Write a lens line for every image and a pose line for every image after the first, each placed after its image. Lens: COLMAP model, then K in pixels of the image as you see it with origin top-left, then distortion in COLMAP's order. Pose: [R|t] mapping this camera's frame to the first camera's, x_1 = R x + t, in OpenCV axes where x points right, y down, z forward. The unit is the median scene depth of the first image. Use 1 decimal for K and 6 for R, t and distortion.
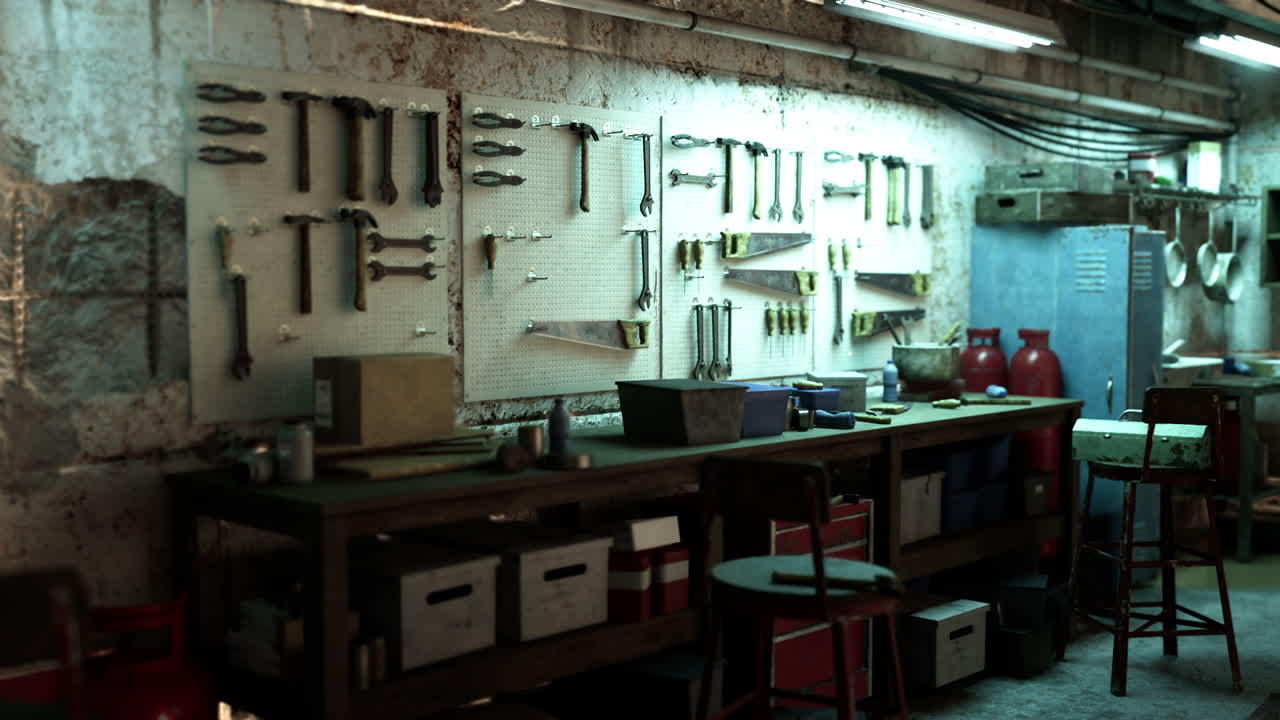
lens RADIAL K [[1247.3, 0, 640.0], [0, 1247.3, 360.0], [0, 0, 1]] dist [-0.002406, -0.001226]
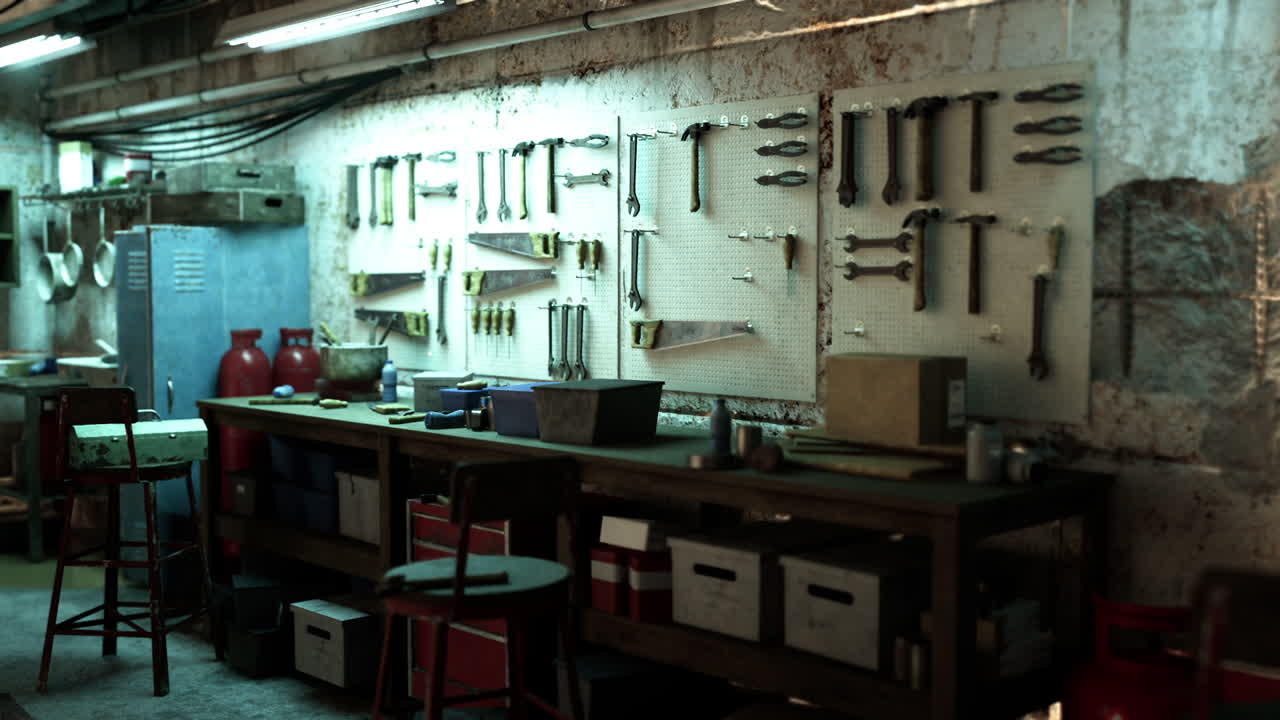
lens RADIAL K [[1247.3, 0, 640.0], [0, 1247.3, 360.0], [0, 0, 1]] dist [-0.002406, -0.001226]
pose [[0.091652, 0.064026, -0.993731, 1.113335], [-0.063924, 0.996251, 0.058292, -0.065288], [0.993737, 0.058180, 0.095401, 1.013369]]
